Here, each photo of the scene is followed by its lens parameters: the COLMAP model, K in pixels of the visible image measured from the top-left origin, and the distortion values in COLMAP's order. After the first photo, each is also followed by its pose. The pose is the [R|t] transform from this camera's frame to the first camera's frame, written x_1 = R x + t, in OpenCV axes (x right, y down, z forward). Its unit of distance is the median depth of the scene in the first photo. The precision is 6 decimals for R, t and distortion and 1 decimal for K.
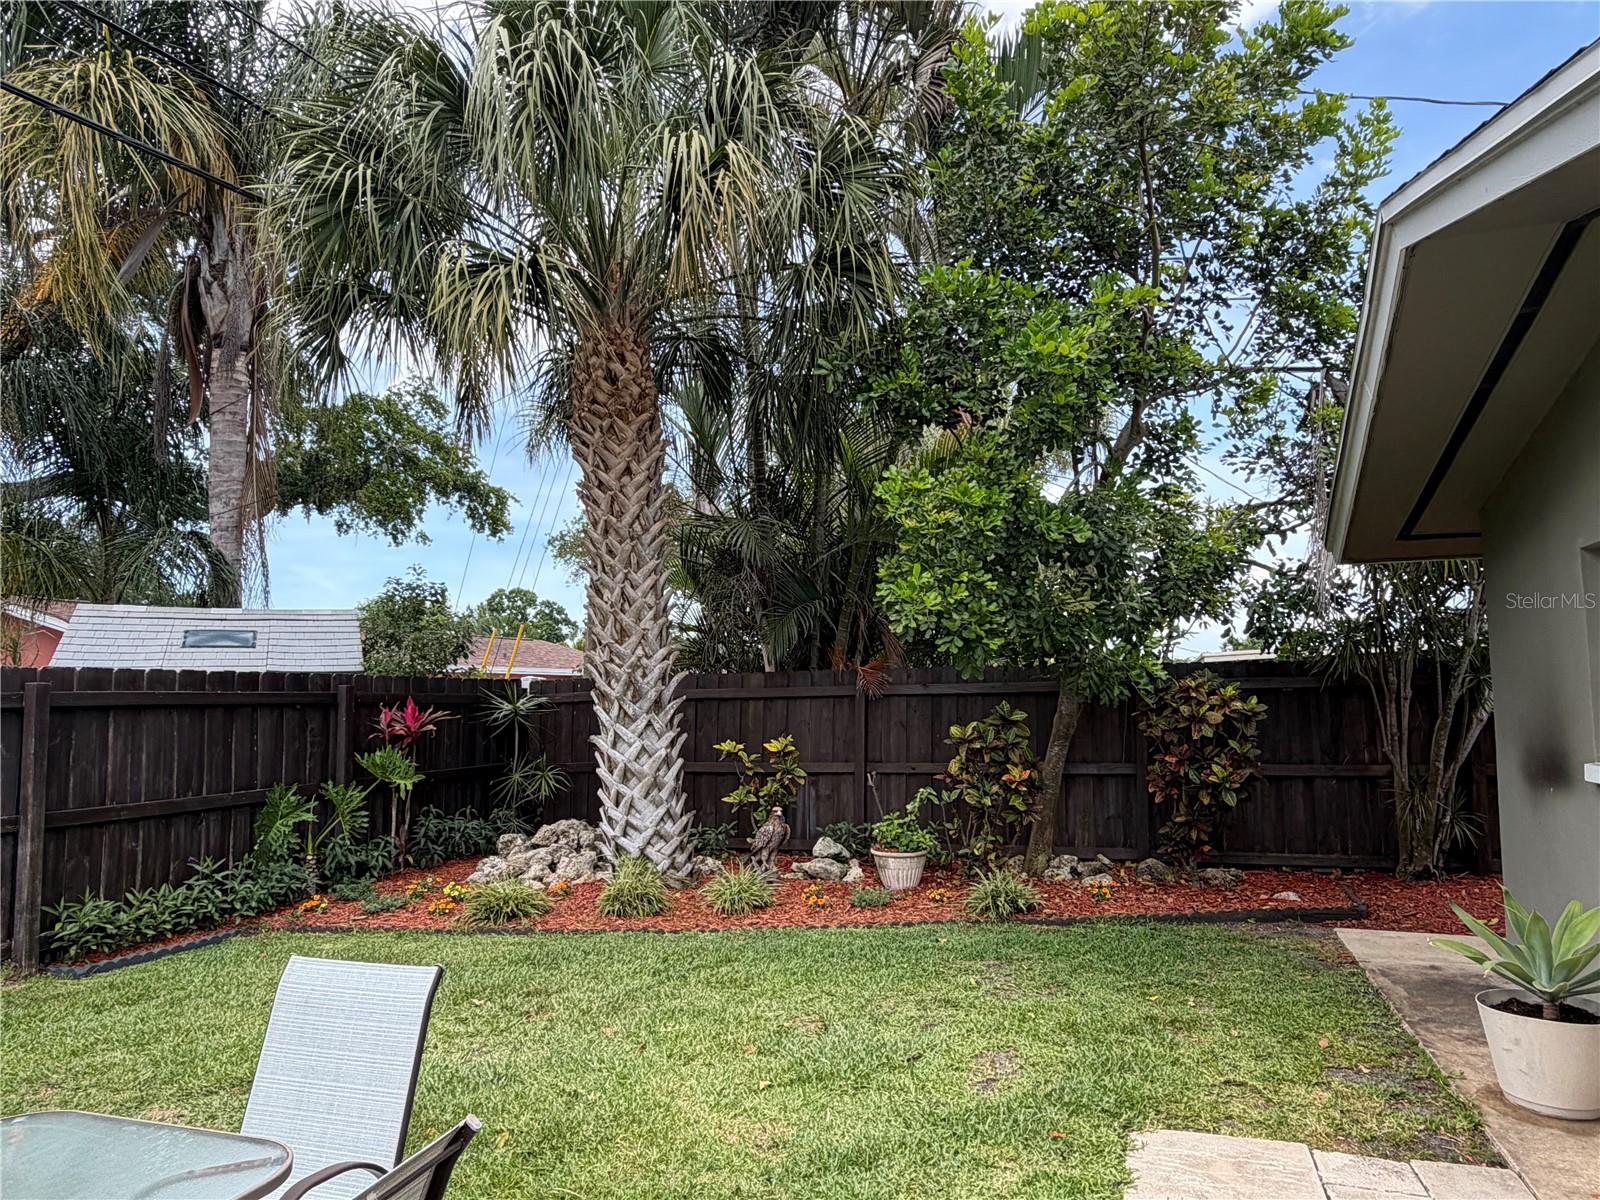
lens RADIAL K [[1021.6, 0, 800.0], [0, 1021.6, 600.0], [0, 0, 1]] dist [-0.002178, 0.000892]
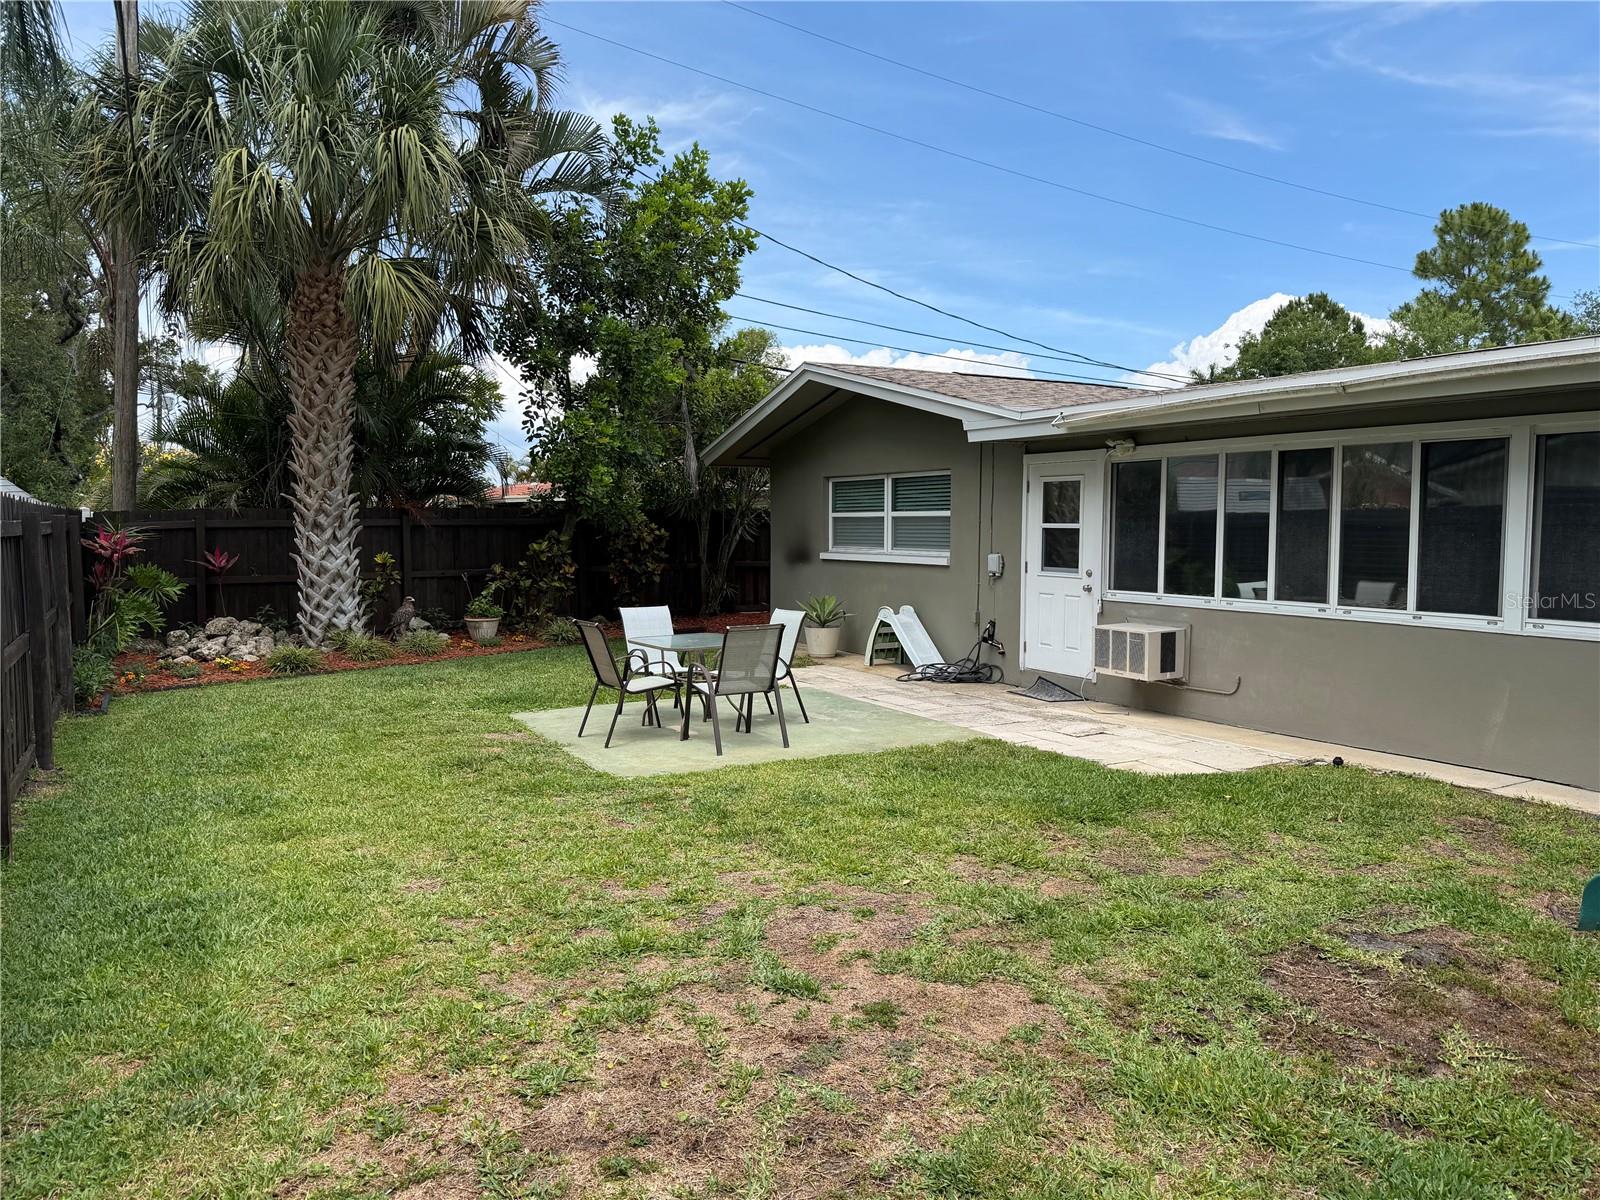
lens RADIAL K [[1118.0, 0, 800.0], [0, 1118.0, 600.0], [0, 0, 1]] dist [0.116314, -0.174687]
pose [[0.665472, -0.045093, 0.745060, -0.973618], [-0.076559, 0.988786, 0.128225, -0.065432], [-0.742486, -0.142371, 0.654557, -0.624926]]
